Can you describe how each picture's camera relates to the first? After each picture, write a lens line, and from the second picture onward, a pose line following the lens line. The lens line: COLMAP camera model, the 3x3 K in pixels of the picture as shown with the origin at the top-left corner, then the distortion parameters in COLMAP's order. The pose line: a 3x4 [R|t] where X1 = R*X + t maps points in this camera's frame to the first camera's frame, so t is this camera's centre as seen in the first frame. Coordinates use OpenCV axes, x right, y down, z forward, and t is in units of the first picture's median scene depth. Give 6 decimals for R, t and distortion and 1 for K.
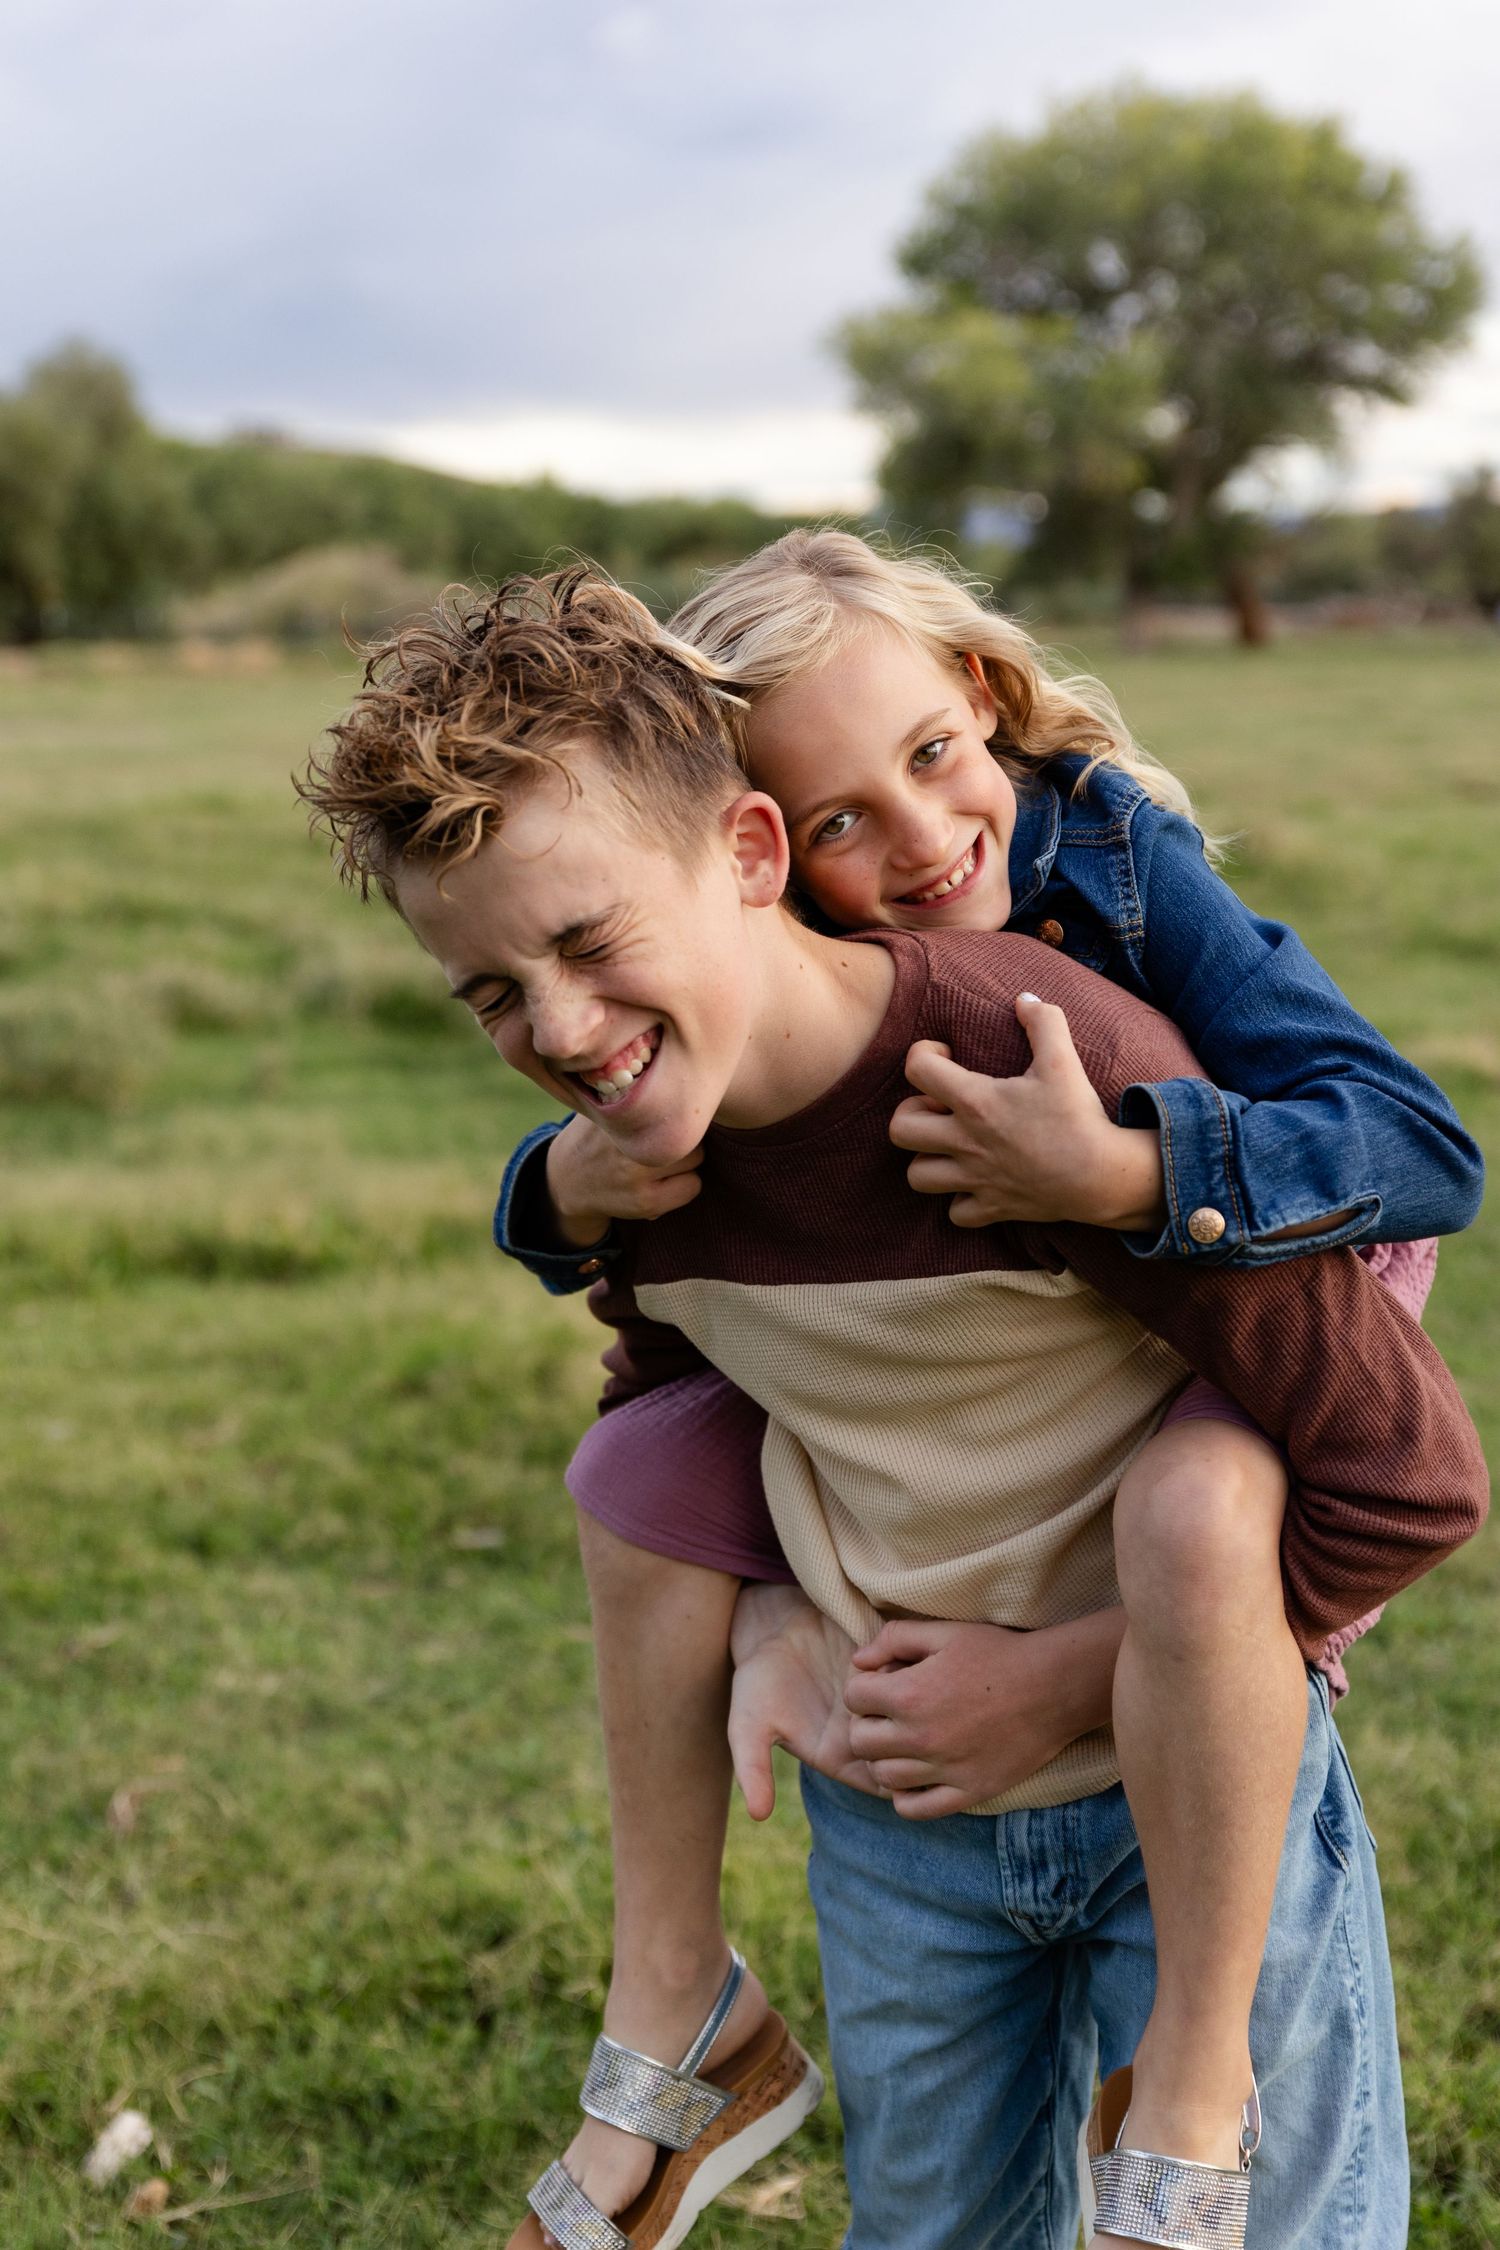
lens RADIAL K [[3208.8, 0, 749.9], [0, 3208.8, 1125.9], [0, 0, 1]] dist [0.192477, 0.000000]
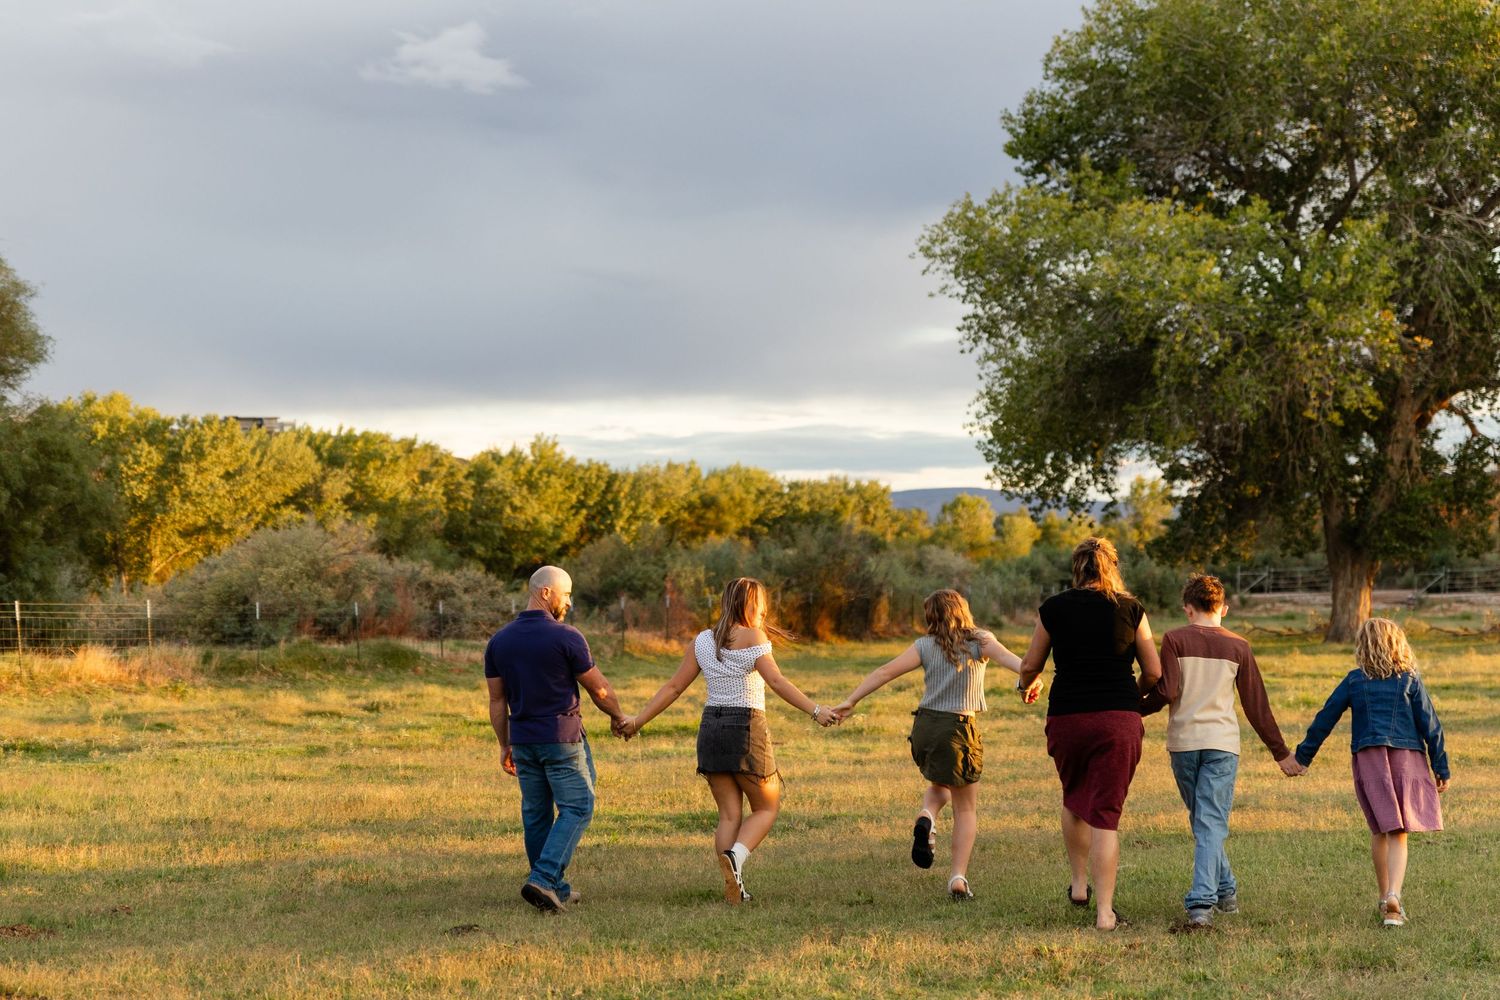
lens RADIAL K [[2680.0, 0, 750.2], [0, 2680.0, 499.8], [0, 0, 1]] dist [-0.039287, 0.000000]
pose [[0.999784, -0.011846, 0.017082, -0.027564], [0.014801, 0.982669, -0.184776, -0.068565], [-0.014597, 0.184988, 0.982632, 0.400860]]
